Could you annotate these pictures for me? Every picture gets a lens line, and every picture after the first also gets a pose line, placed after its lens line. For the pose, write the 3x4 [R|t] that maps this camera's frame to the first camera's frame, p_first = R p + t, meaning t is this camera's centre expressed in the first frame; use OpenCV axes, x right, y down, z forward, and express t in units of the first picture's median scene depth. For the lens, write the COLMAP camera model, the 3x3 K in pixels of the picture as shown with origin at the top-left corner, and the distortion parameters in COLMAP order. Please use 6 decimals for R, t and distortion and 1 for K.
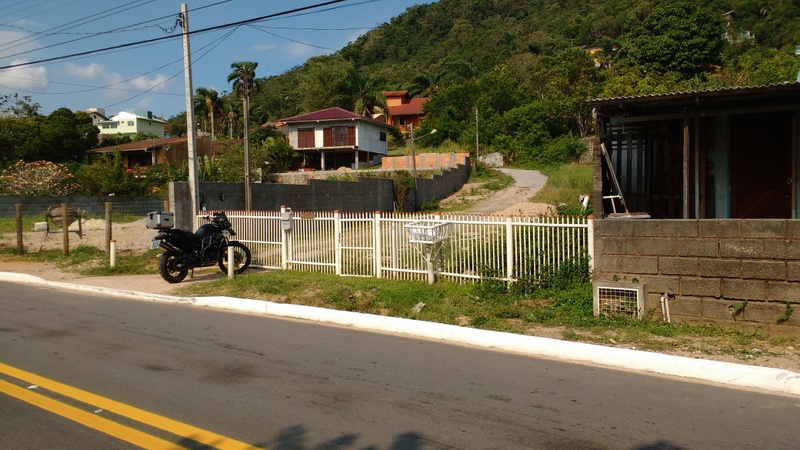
lens RADIAL K [[656.7, 0, 400.6], [0, 656.7, 224.7], [0, 0, 1]] dist [0.061281, -0.016252]
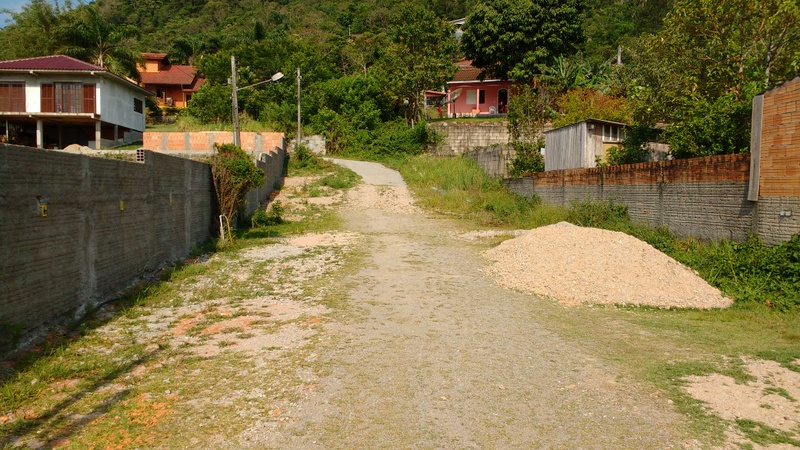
lens RADIAL K [[656.7, 0, 399.7], [0, 656.7, 222.2], [0, 0, 1]] dist [0.061281, -0.016252]
pose [[0.930795, 0.008739, 0.365437, -0.027834], [-0.010310, 0.999944, 0.002348, -0.015168], [-0.365396, -0.005953, 0.930833, 0.259516]]
